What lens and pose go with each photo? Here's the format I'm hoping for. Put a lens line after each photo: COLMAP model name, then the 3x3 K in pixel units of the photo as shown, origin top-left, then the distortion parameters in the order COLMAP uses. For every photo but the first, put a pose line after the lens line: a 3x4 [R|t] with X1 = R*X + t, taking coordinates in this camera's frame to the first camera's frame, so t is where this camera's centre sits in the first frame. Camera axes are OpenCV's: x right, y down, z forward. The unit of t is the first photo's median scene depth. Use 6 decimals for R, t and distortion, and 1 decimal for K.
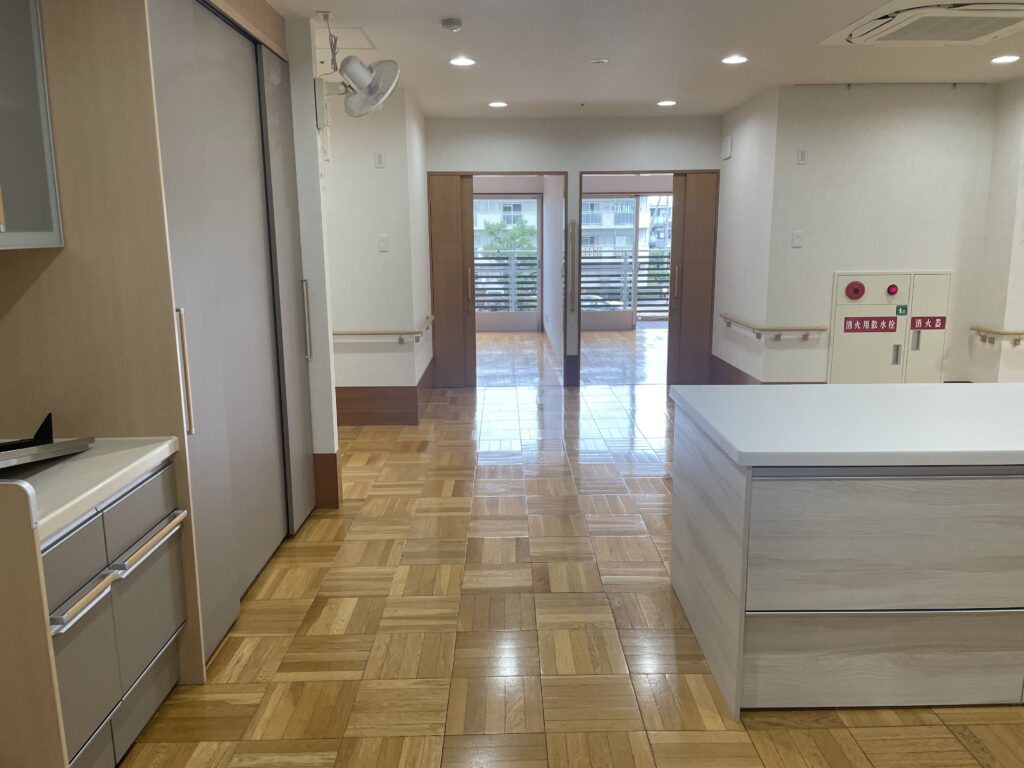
lens RADIAL K [[781.2, 0, 513.7], [0, 781.2, 382.7], [0, 0, 1]] dist [0.014736, -0.007879]
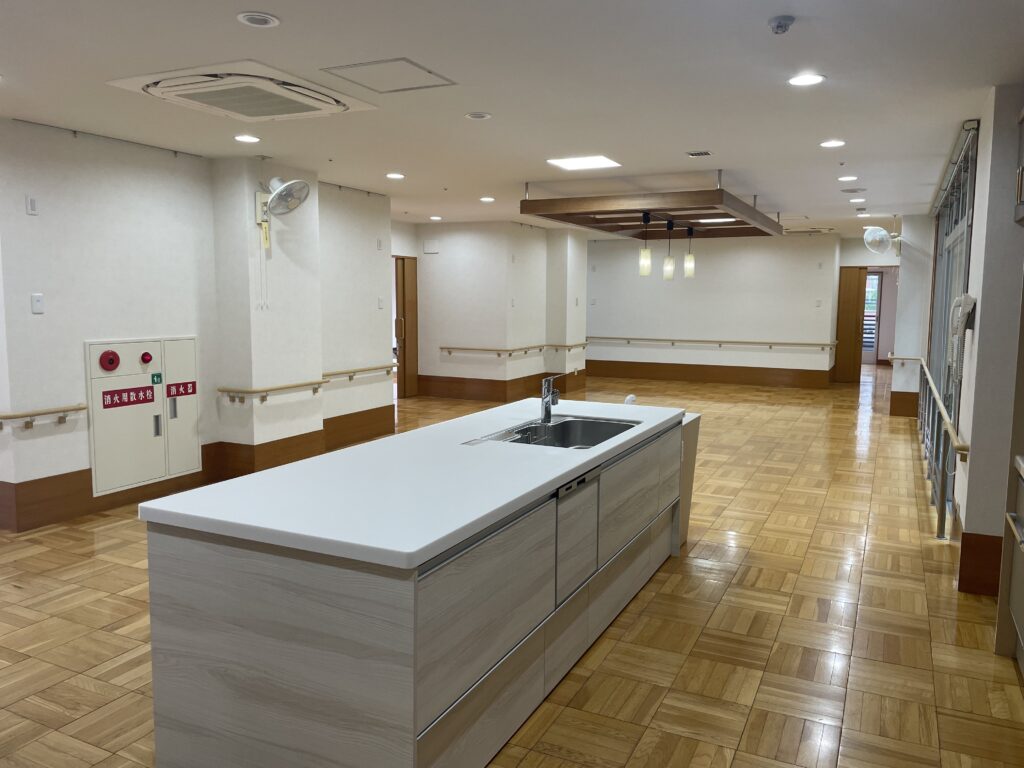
lens RADIAL K [[781.2, 0, 513.6], [0, 781.2, 379.7], [0, 0, 1]] dist [0.014736, -0.007879]
pose [[0.442382, -0.084402, 0.892846, -0.159544], [0.158298, 0.987279, 0.014897, -0.036772], [-0.882746, 0.134745, 0.450115, 0.192616]]
